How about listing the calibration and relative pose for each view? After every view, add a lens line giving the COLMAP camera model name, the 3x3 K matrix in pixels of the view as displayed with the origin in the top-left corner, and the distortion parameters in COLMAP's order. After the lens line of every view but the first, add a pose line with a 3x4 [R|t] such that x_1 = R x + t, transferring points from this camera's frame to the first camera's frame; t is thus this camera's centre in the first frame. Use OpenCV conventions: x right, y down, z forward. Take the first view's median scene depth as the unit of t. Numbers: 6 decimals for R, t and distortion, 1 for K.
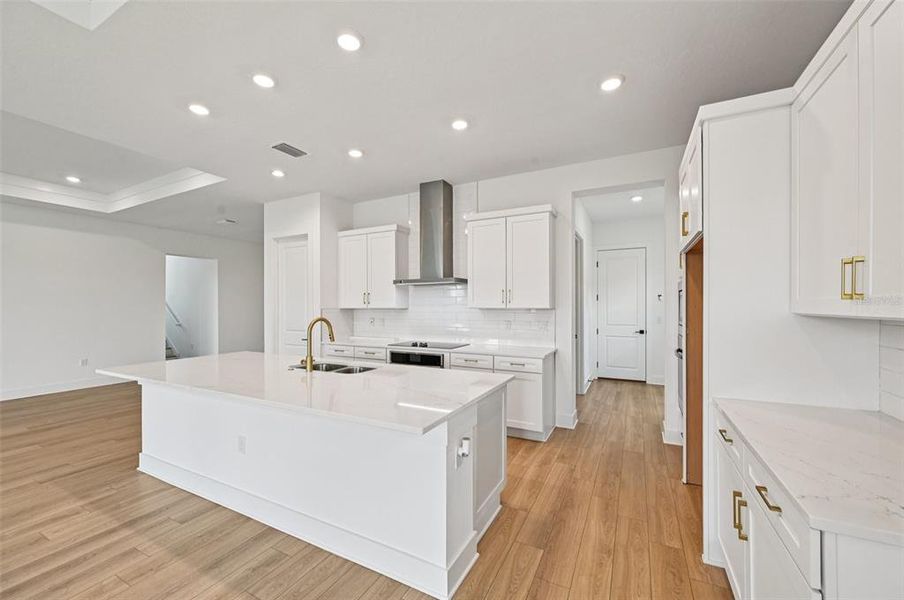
lens RADIAL K [[358.3, 0, 452.0], [0, 358.3, 300.0], [0, 0, 1]] dist [-0.000313, 0.000022]
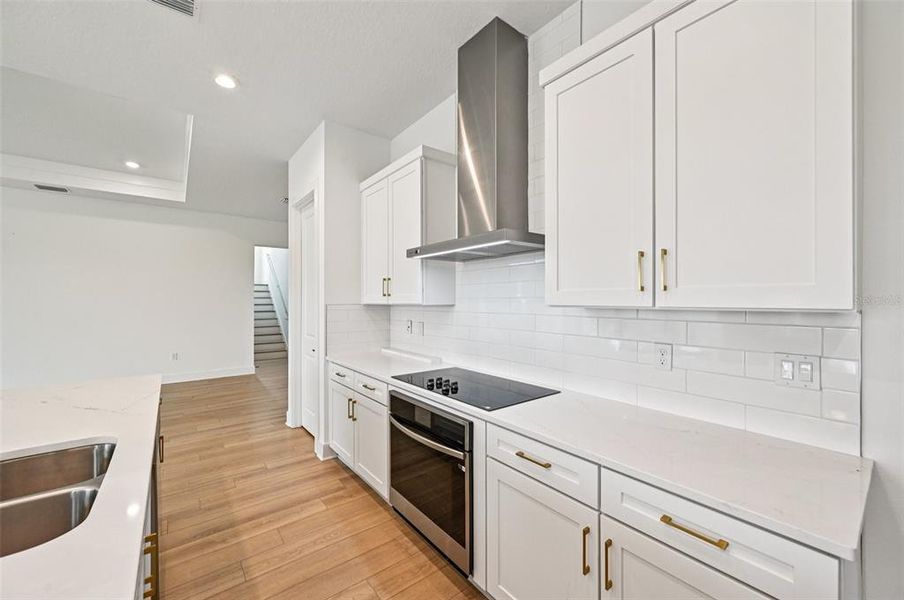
lens RADIAL K [[355.1, 0, 452.0], [0, 355.1, 300.0], [0, 0, 1]] dist [-0.000387, 0.000005]
pose [[0.909359, 0.003322, -0.415998, 0.105340], [0.001562, 0.999934, 0.011398, 0.010163], [0.416009, -0.011015, 0.909294, 0.562347]]
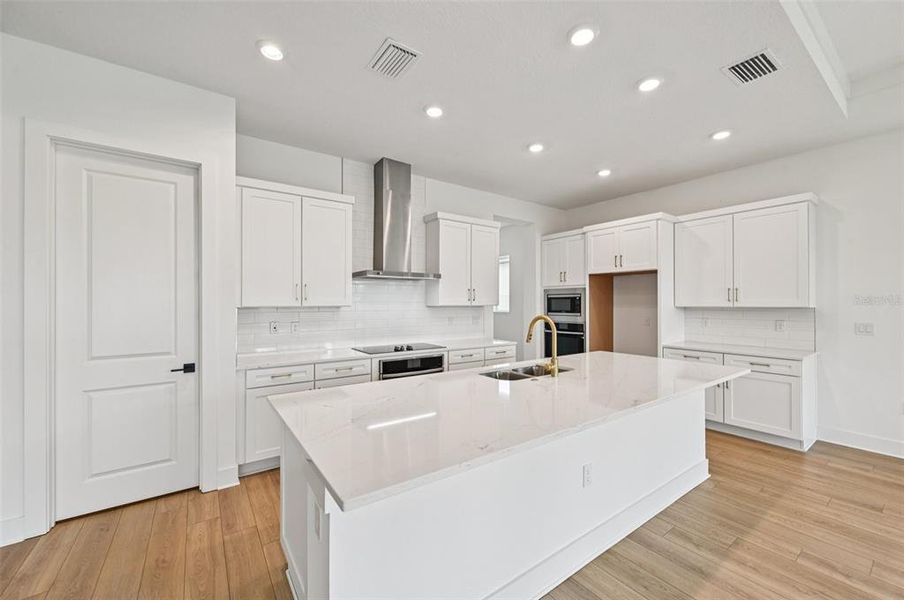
lens RADIAL K [[358.3, 0, 452.0], [0, 358.3, 300.0], [0, 0, 1]] dist [-0.000313, 0.000022]
pose [[0.458727, 0.012454, 0.888490, -0.760344], [-0.011987, 0.999898, -0.007827, 0.013111], [-0.888497, -0.007060, 0.458829, 0.478255]]
